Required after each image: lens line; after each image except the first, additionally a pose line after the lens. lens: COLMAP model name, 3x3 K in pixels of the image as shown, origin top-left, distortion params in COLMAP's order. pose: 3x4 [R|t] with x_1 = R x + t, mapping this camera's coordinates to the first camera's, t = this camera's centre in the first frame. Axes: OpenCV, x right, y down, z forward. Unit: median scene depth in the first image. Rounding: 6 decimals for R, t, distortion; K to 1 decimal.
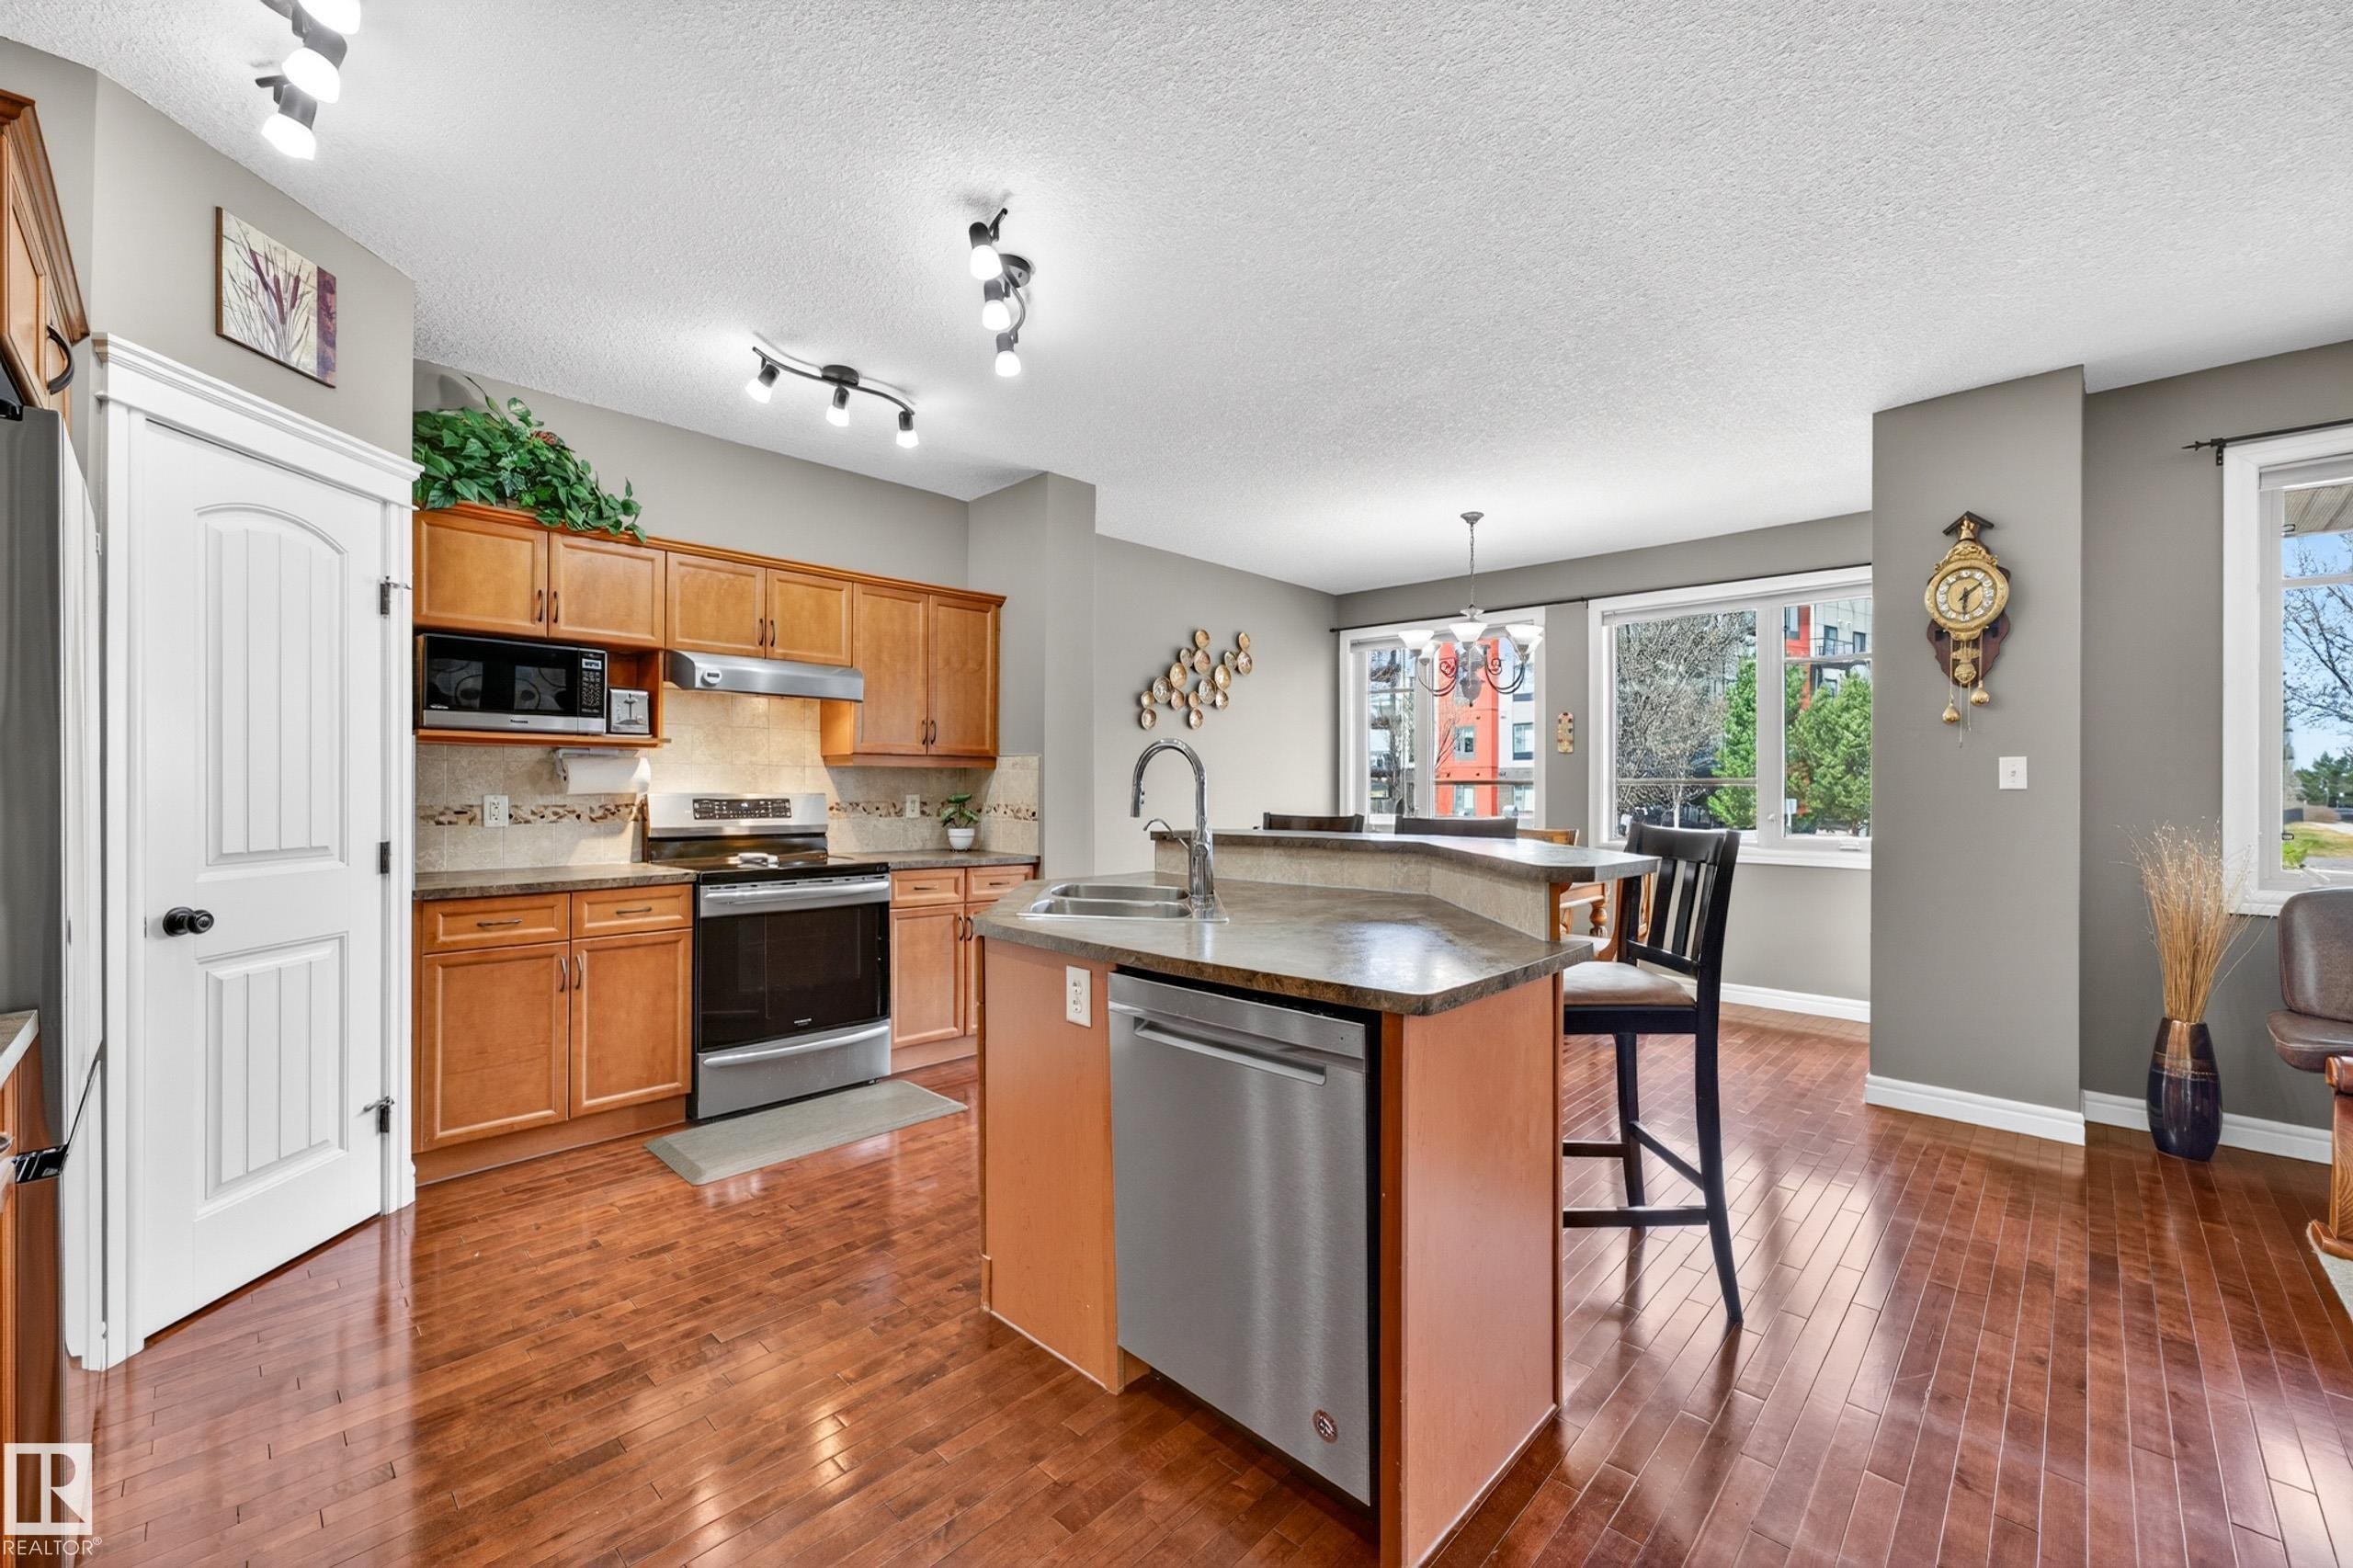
lens RADIAL K [[948.3, 0, 1177.4], [0, 948.3, 785.4], [0, 0, 1]] dist [-0.011153, 0.006029]
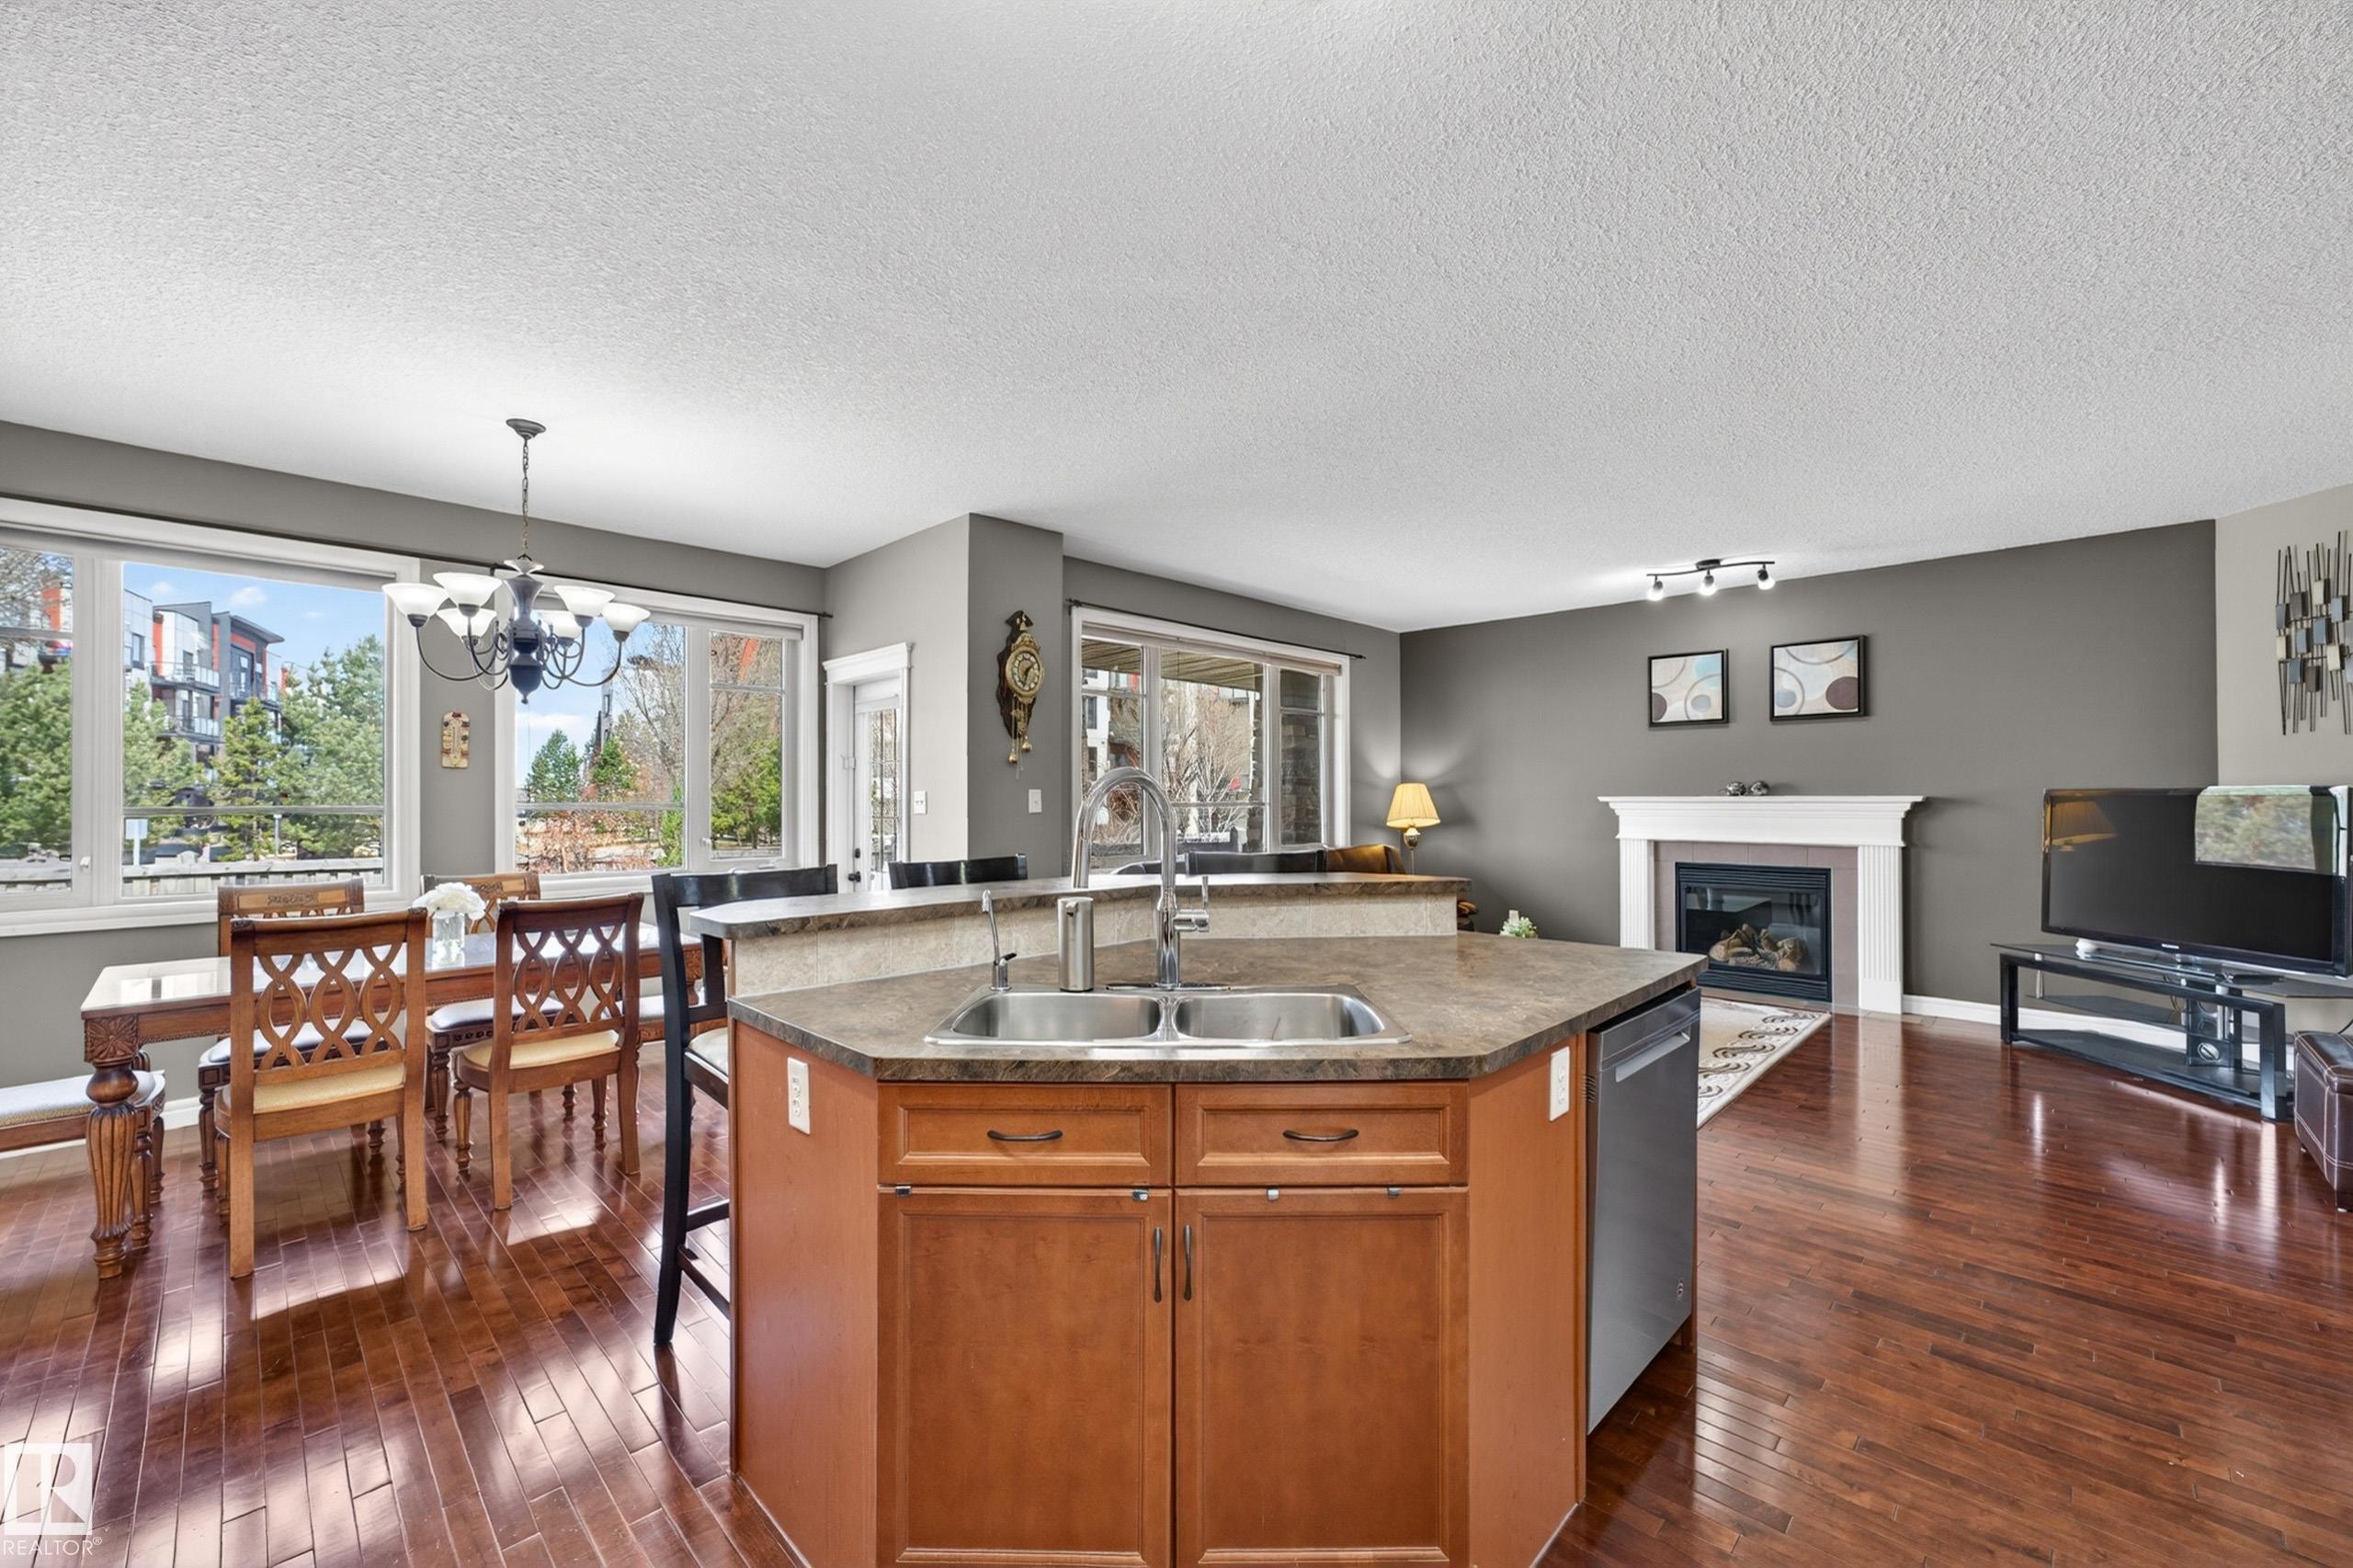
lens RADIAL K [[948.3, 0, 1164.9], [0, 948.3, 782.9], [0, 0, 1]] dist [-0.011153, 0.006029]
pose [[0.015123, 0.006017, 0.999868, -0.548665], [0.004497, 0.999971, -0.006086, -0.031111], [-0.999876, 0.004589, 0.015095, 0.772412]]
